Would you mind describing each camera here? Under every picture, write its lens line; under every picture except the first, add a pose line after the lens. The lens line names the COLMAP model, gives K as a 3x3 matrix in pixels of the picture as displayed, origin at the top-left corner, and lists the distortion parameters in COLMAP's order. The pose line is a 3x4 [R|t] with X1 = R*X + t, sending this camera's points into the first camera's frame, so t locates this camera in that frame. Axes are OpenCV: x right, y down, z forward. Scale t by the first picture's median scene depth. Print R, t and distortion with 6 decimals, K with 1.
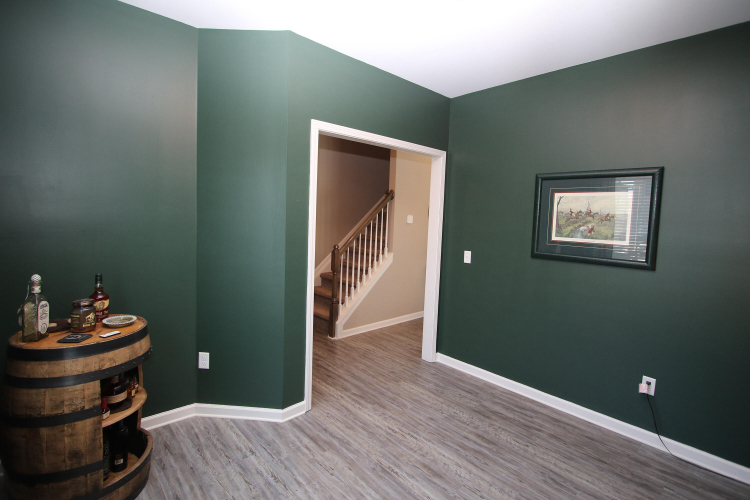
lens RADIAL K [[351.6, 0, 375.0], [0, 351.6, 250.0], [0, 0, 1]] dist [-0.039681, -0.000316]
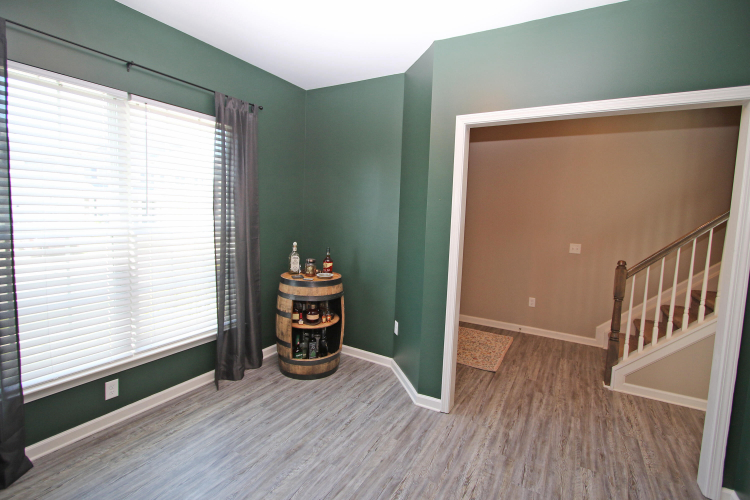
lens RADIAL K [[343.2, 0, 375.4], [0, 343.2, 246.4], [0, 0, 1]] dist [-0.028639, -0.000259]
pose [[0.296899, 0.064202, -0.952748, 0.687260], [-0.114422, 0.992940, 0.031254, -0.011621], [0.948029, 0.099736, 0.302150, 0.520083]]
